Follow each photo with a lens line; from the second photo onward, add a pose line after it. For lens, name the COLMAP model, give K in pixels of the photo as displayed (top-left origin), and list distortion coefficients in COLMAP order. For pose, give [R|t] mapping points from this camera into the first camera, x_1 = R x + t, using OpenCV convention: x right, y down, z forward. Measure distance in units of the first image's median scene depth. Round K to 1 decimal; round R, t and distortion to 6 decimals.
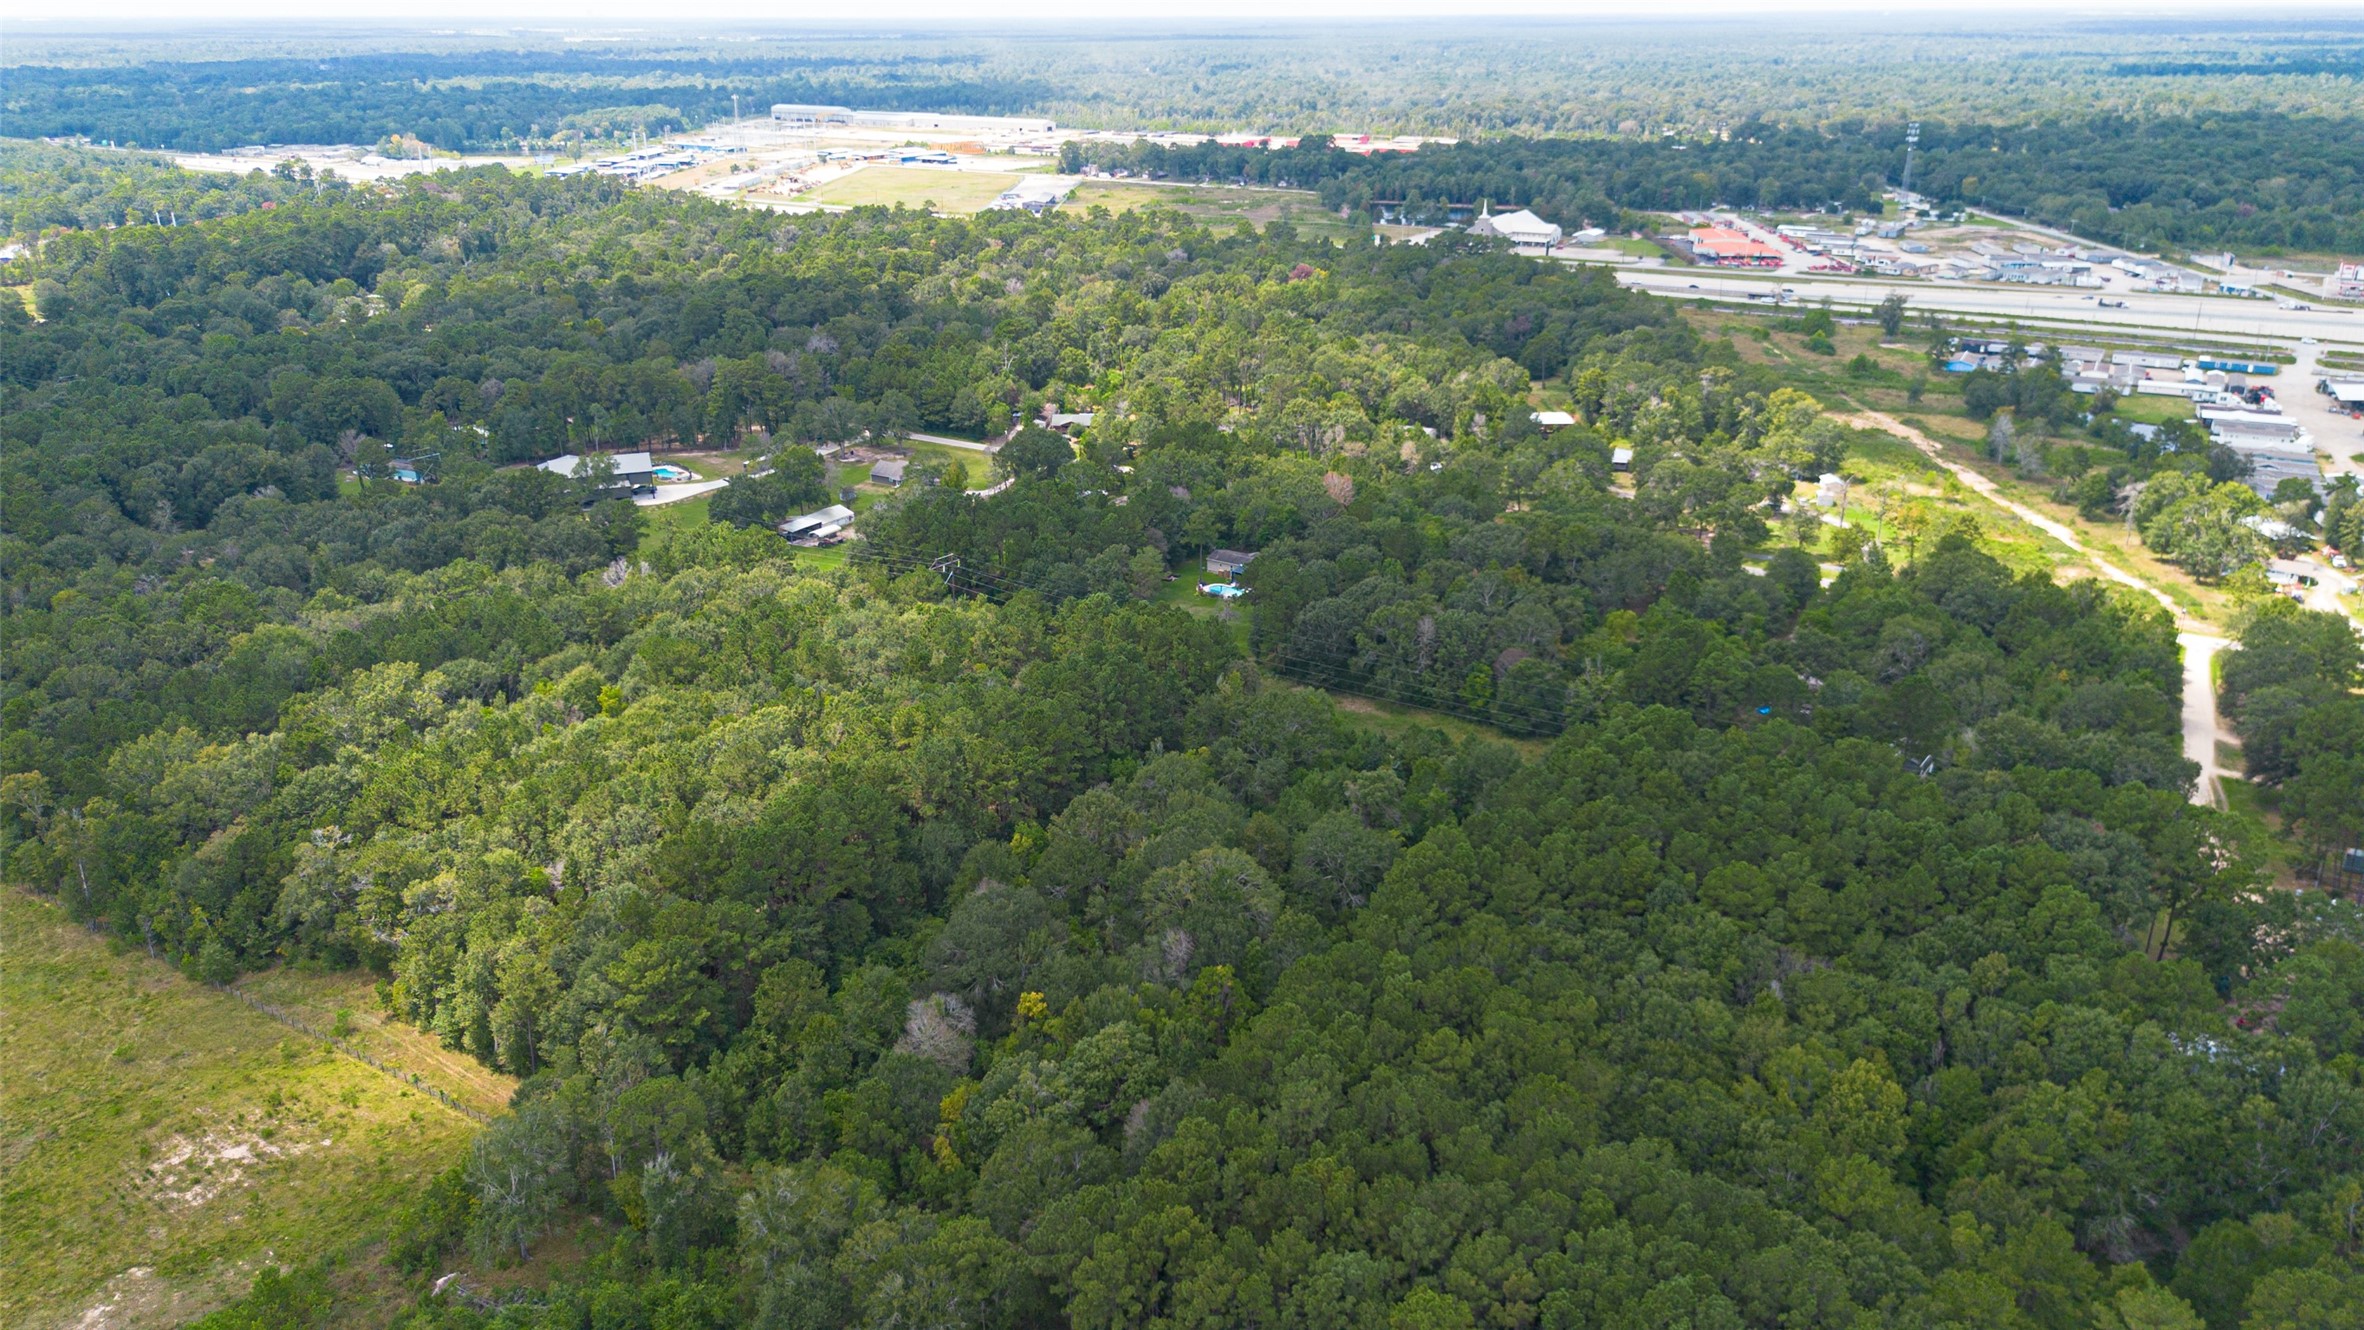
lens RADIAL K [[1686.0, 0, 1188.6], [0, 1686.0, 657.6], [0, 0, 1]] dist [0.054047, -0.047575]
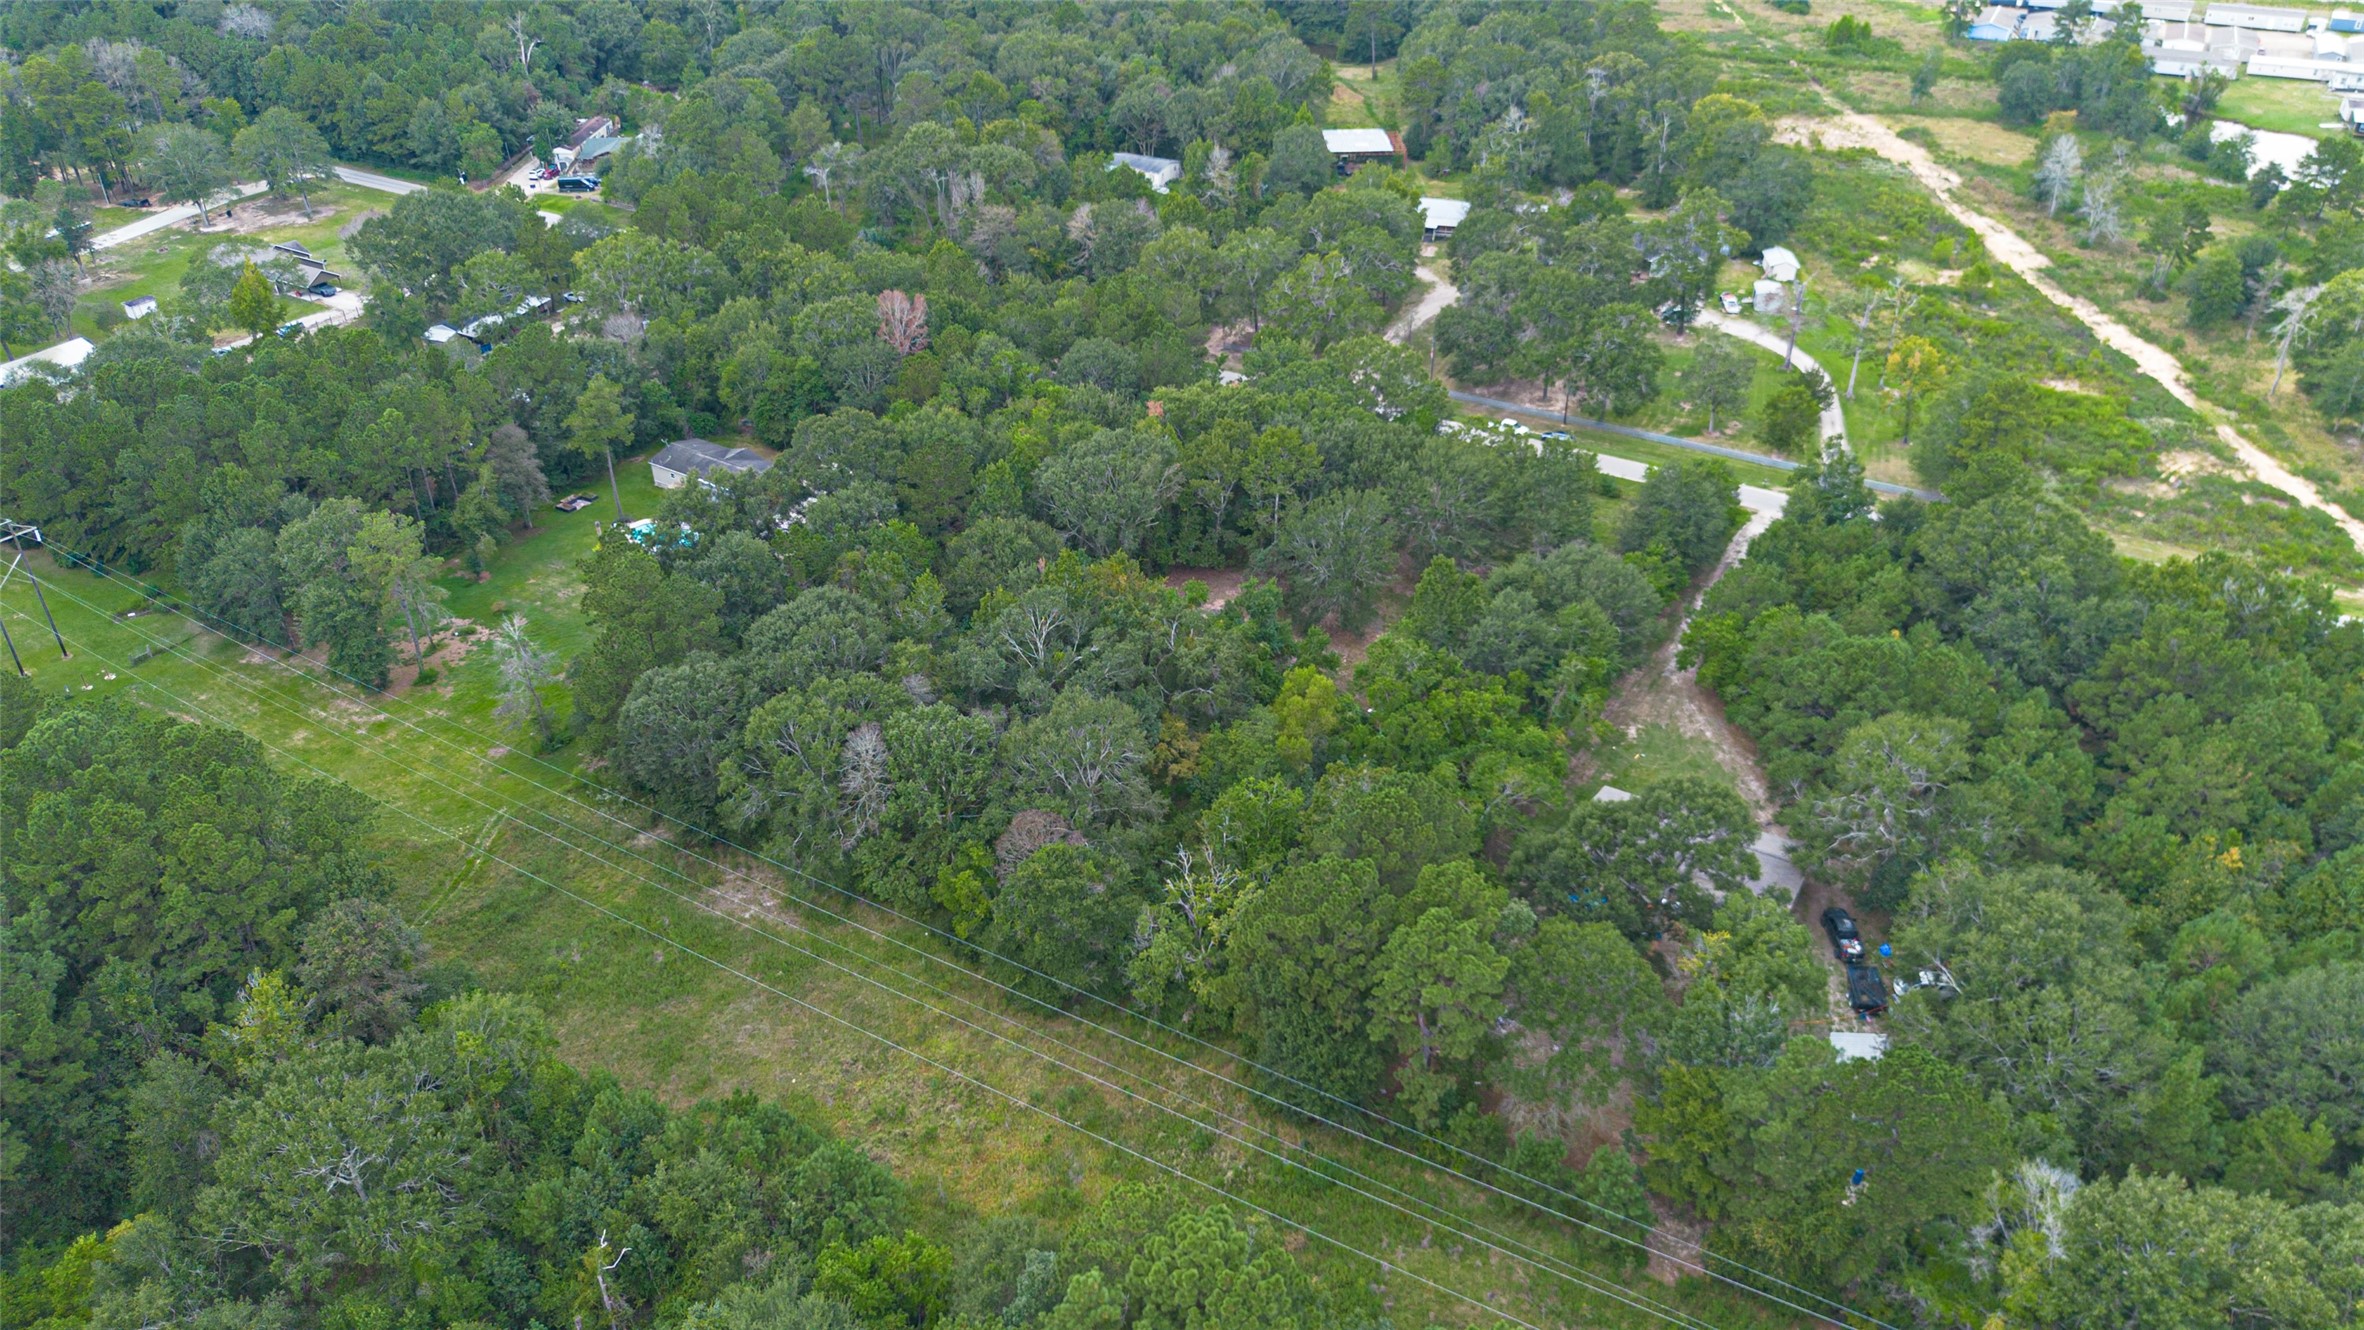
lens RADIAL K [[1686.0, 0, 1168.2], [0, 1686.0, 673.6], [0, 0, 1]] dist [0.054047, -0.047575]
pose [[0.999778, -0.016197, 0.013504, 0.132765], [0.012991, 0.977475, 0.210651, -0.081558], [-0.016612, -0.210429, 0.977468, 0.337516]]
